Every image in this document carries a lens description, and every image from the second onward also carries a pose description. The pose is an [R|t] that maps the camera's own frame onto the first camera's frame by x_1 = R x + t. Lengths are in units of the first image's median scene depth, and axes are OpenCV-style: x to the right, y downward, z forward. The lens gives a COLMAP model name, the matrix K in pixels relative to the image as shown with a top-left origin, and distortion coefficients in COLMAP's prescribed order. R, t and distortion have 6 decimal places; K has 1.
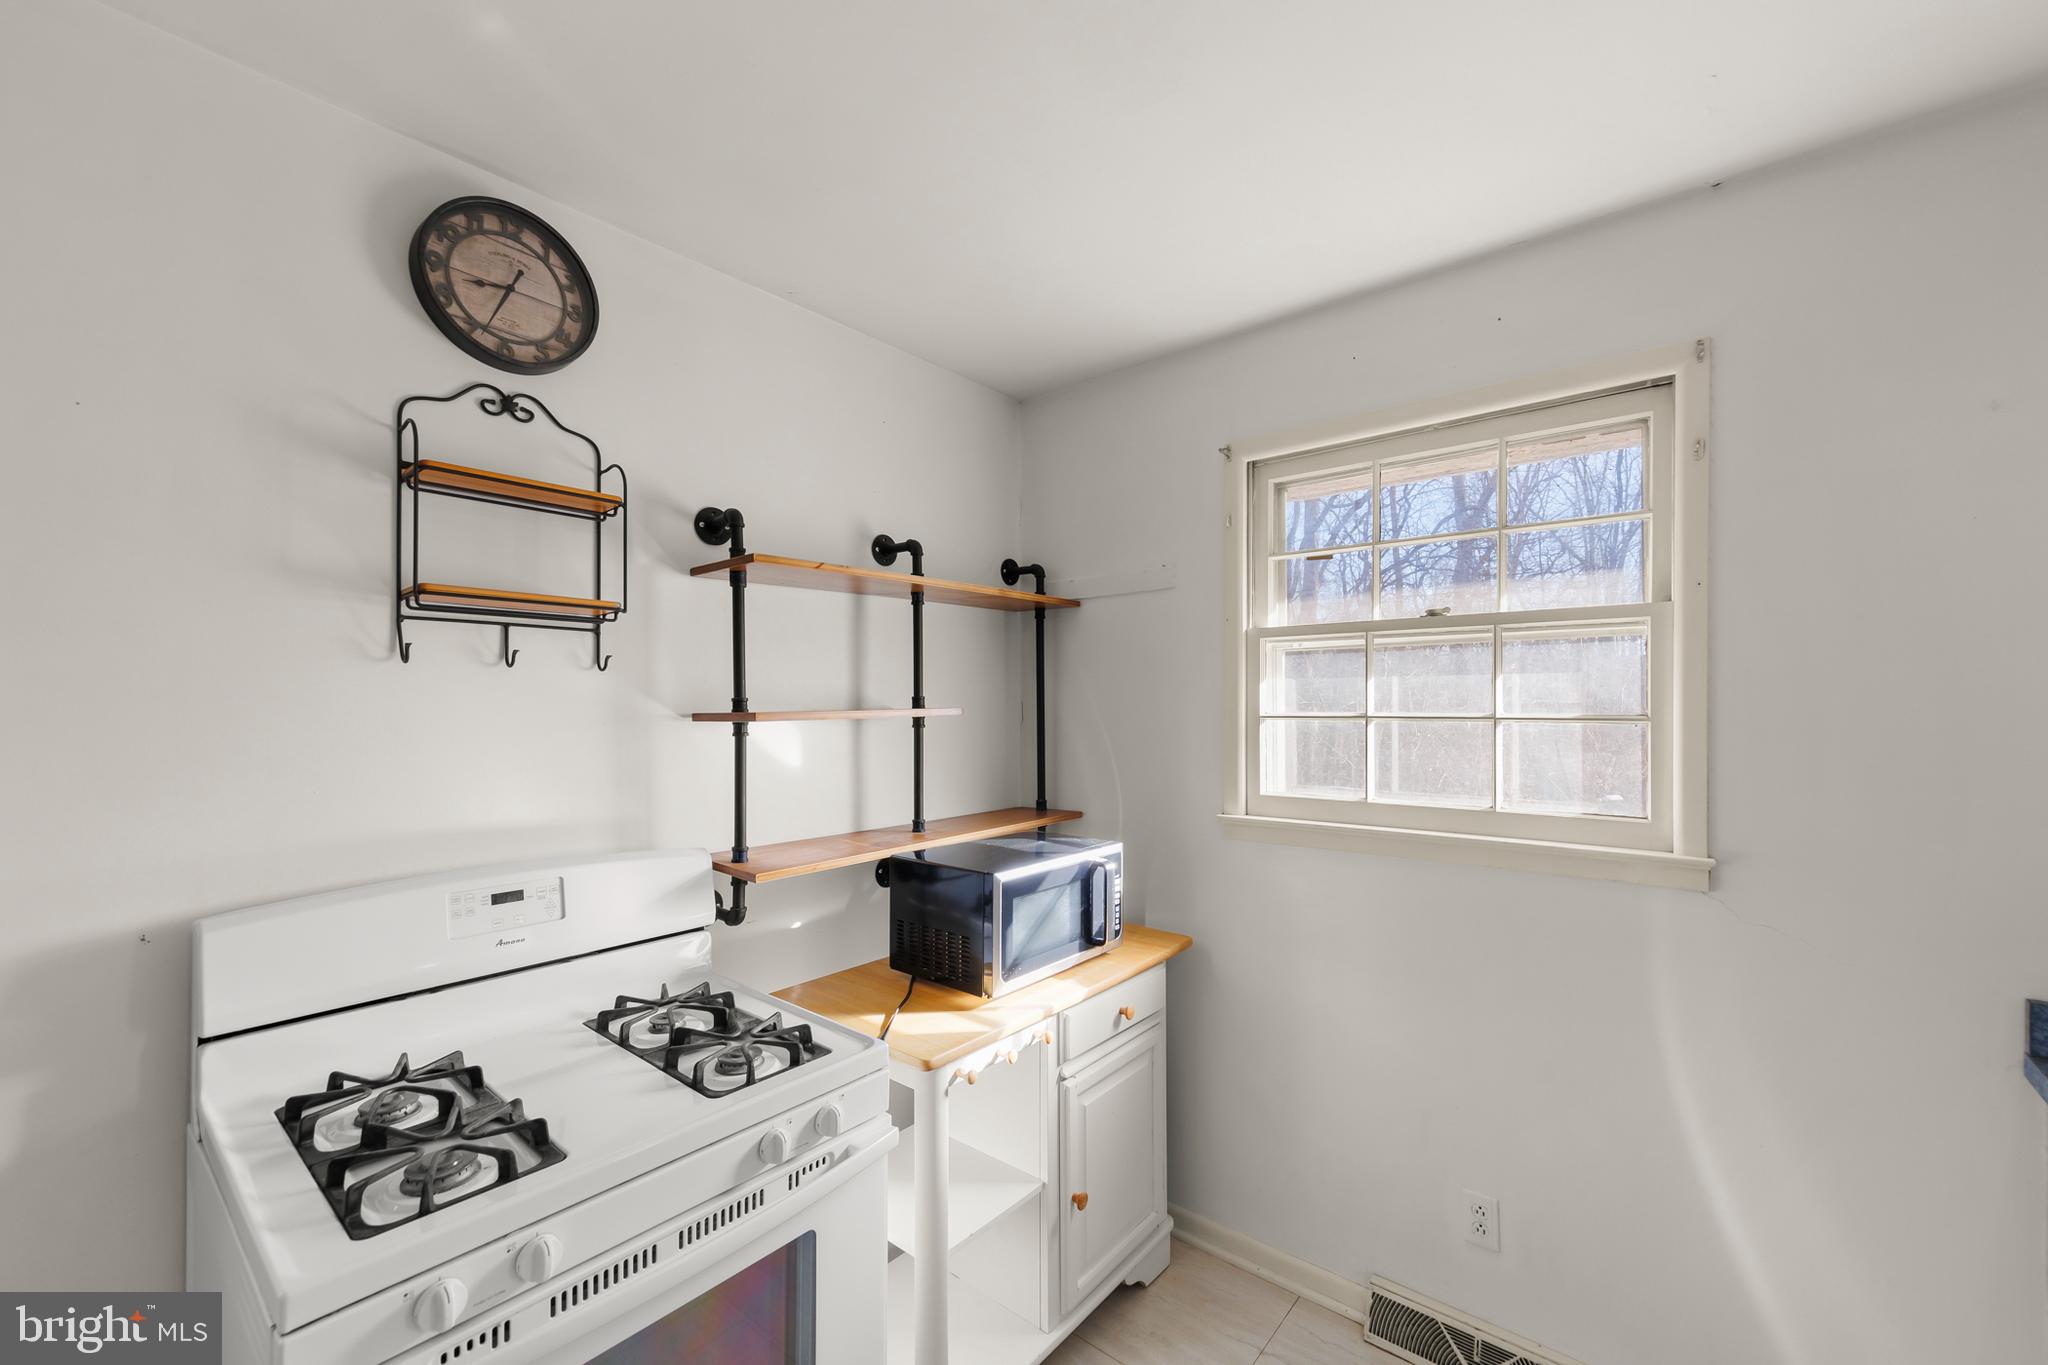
lens RADIAL K [[831.8, 0, 1024.0], [0, 831.8, 682.5], [0, 0, 1]] dist [0.016814, -0.000063]
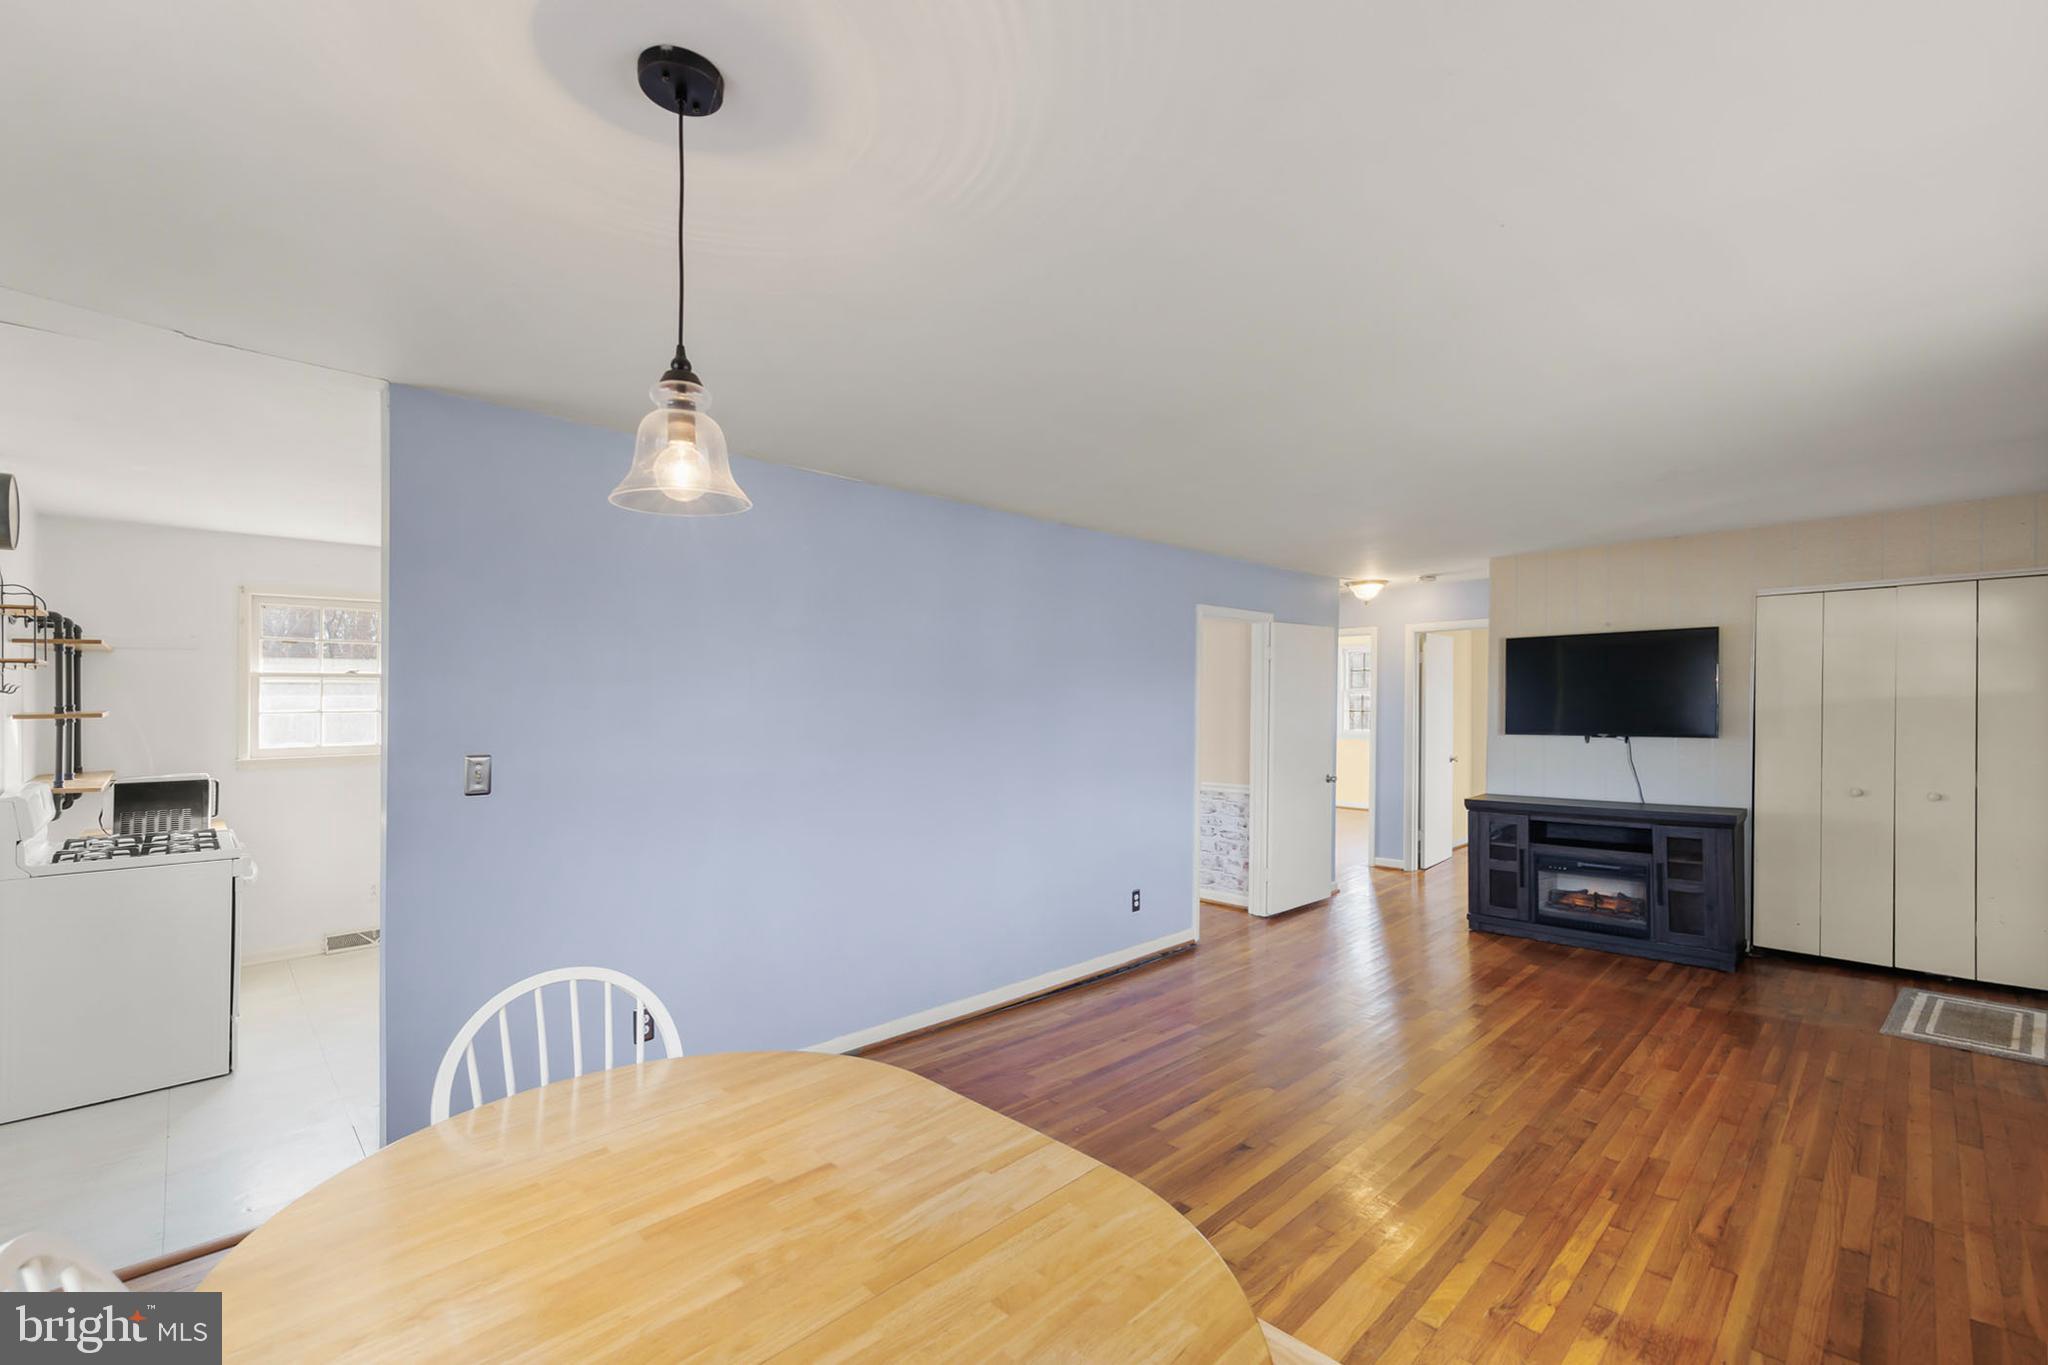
lens RADIAL K [[880.4, 0, 1024.0], [0, 880.4, 682.5], [0, 0, 1]] dist [0.001120, 0.000179]
pose [[0.100695, 0.018539, 0.994745, -2.390223], [-0.015496, 0.999734, -0.017063, -0.041105], [-0.994797, -0.013697, 0.100955, -1.615859]]
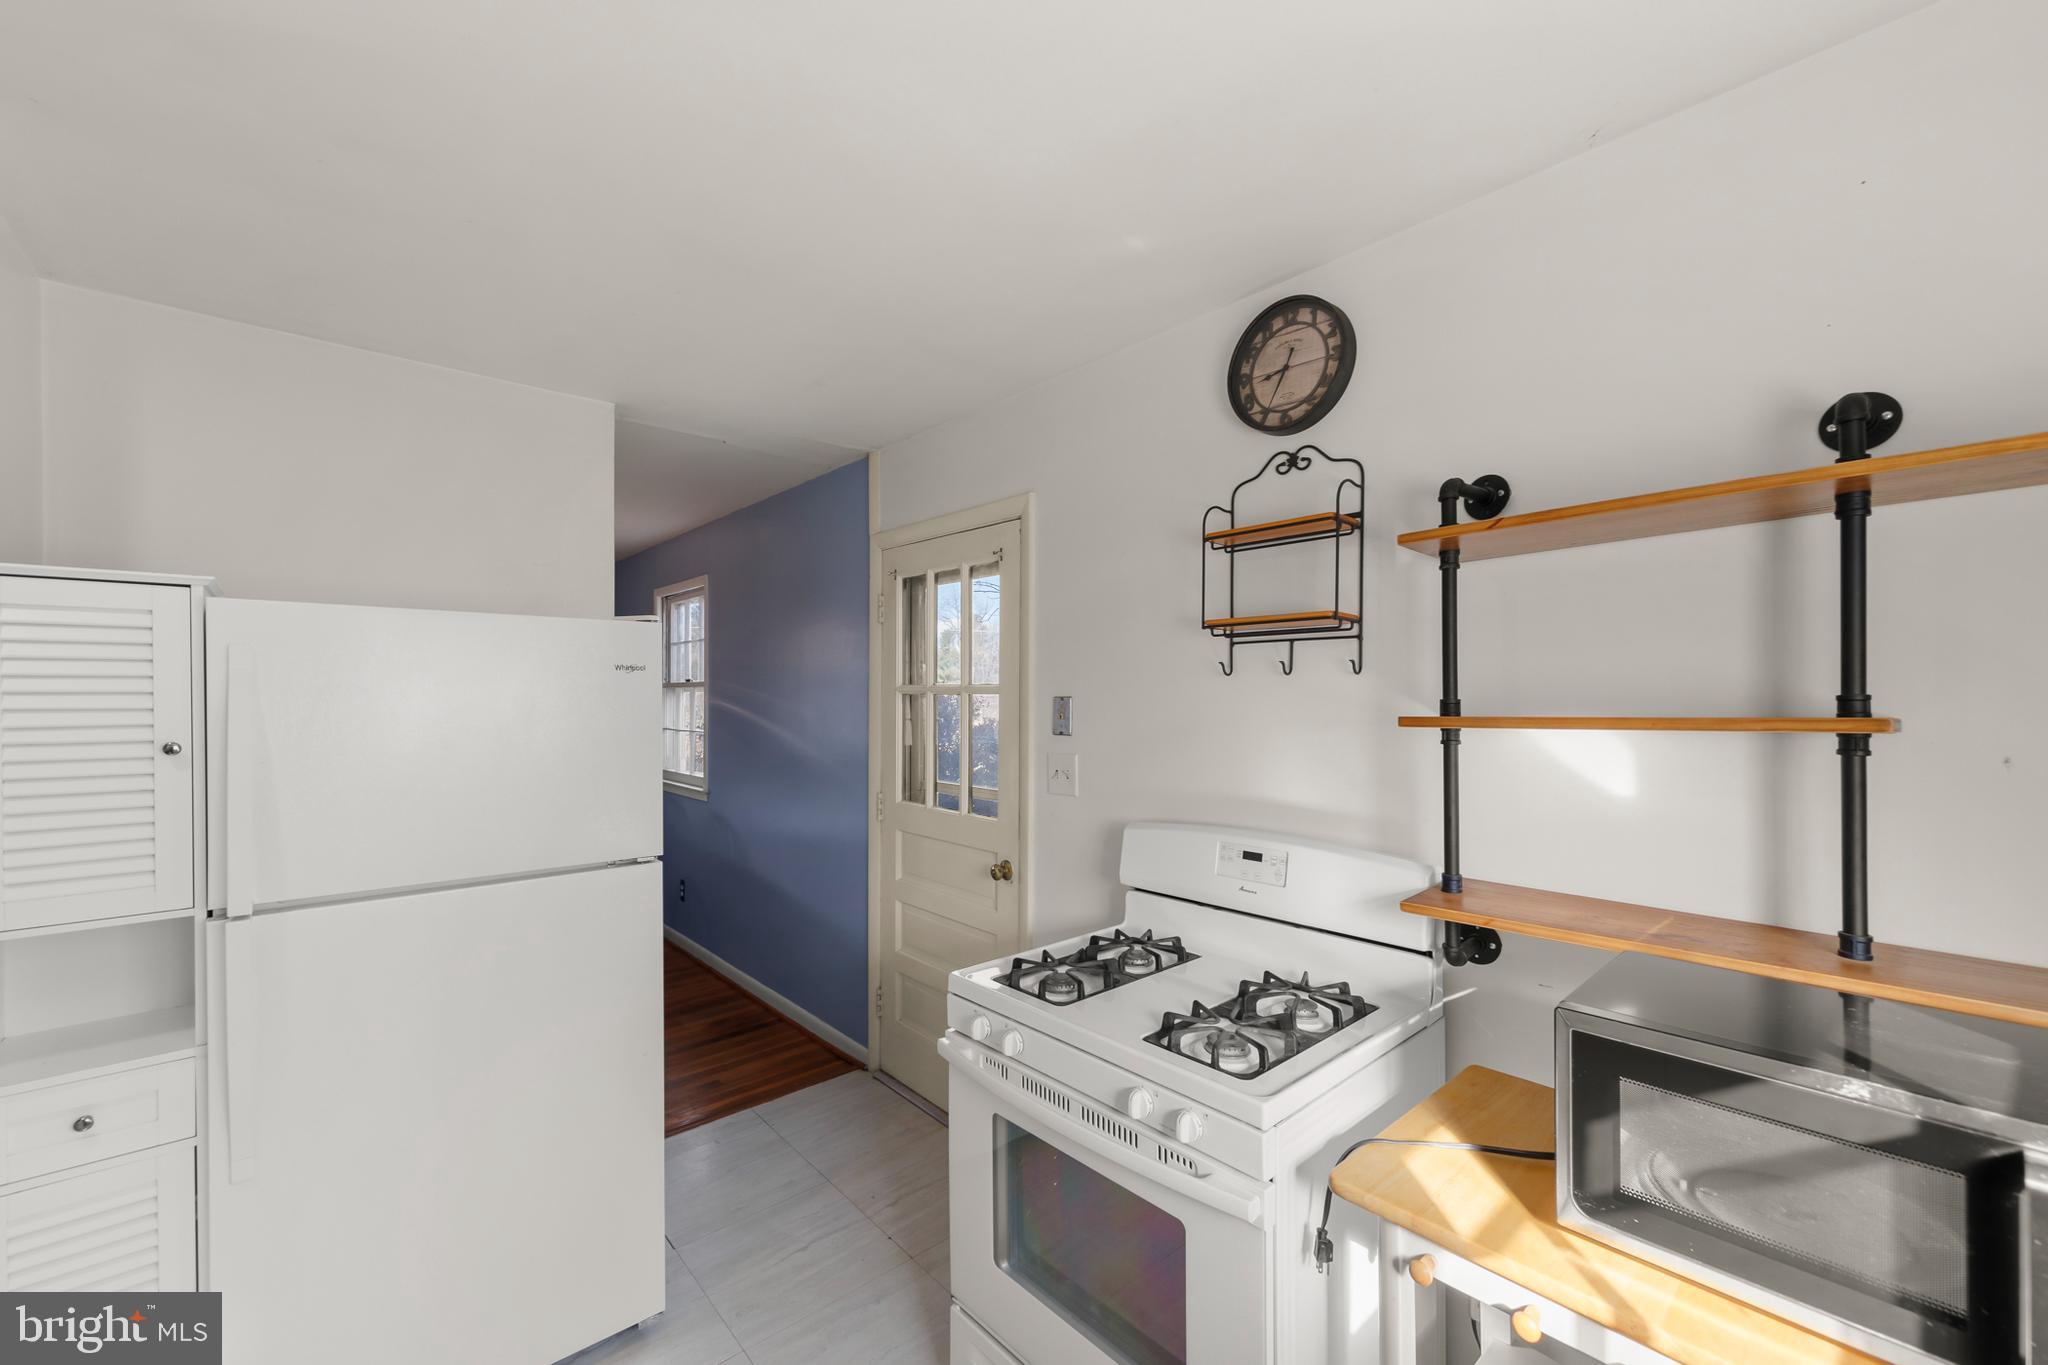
lens RADIAL K [[820.2, 0, 1024.0], [0, 820.2, 682.5], [0, 0, 1]] dist [0.001079, 0.000064]
pose [[-0.146905, -0.017575, -0.988994, 0.611421], [0.028291, 0.999358, -0.021961, 0.007656], [0.988746, -0.031206, -0.146314, 0.763305]]
